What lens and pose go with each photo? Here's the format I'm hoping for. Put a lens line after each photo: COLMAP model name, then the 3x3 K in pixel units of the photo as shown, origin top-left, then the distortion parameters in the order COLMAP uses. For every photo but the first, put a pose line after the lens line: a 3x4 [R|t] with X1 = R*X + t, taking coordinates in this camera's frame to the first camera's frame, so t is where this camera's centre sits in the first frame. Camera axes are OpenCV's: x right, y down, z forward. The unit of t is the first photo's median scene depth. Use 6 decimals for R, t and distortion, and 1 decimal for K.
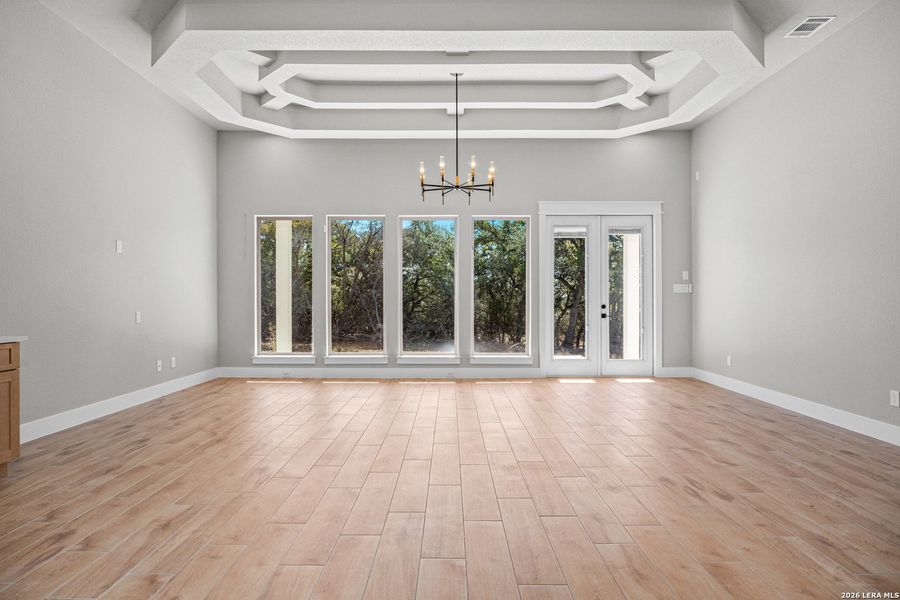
lens RADIAL K [[514.2, 0, 451.7], [0, 514.2, 303.3], [0, 0, 1]] dist [-0.012651, 0.007214]
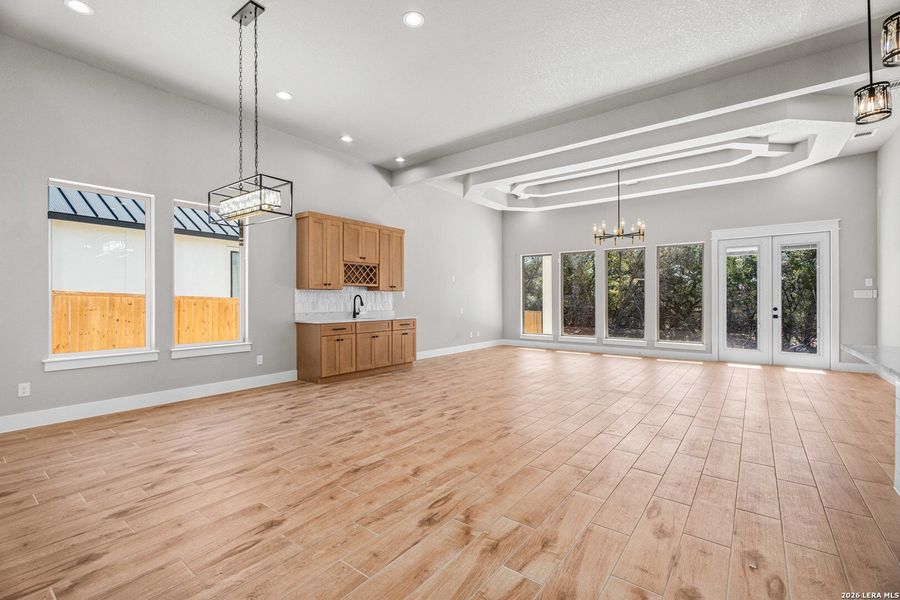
lens RADIAL K [[399.4, 0, 448.2], [0, 399.4, 301.1], [0, 0, 1]] dist [0.003700, -0.001381]
pose [[0.790797, 0.001442, -0.612076, 0.265762], [-0.003756, 0.999990, -0.002497, -0.007487], [0.612066, 0.004274, 0.790795, -0.254968]]
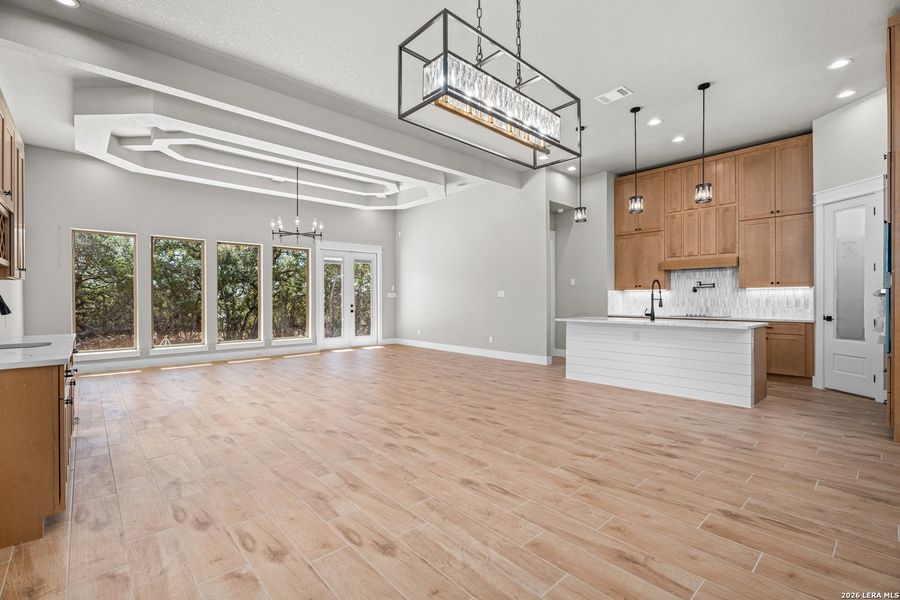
lens RADIAL K [[399.4, 0, 447.5], [0, 399.4, 296.3], [0, 0, 1]] dist [0.003700, -0.001381]
pose [[0.743371, 0.002876, 0.668873, -0.353298], [0.007060, 0.999901, -0.012145, -0.006316], [-0.668842, 0.013751, 0.743278, -0.187058]]
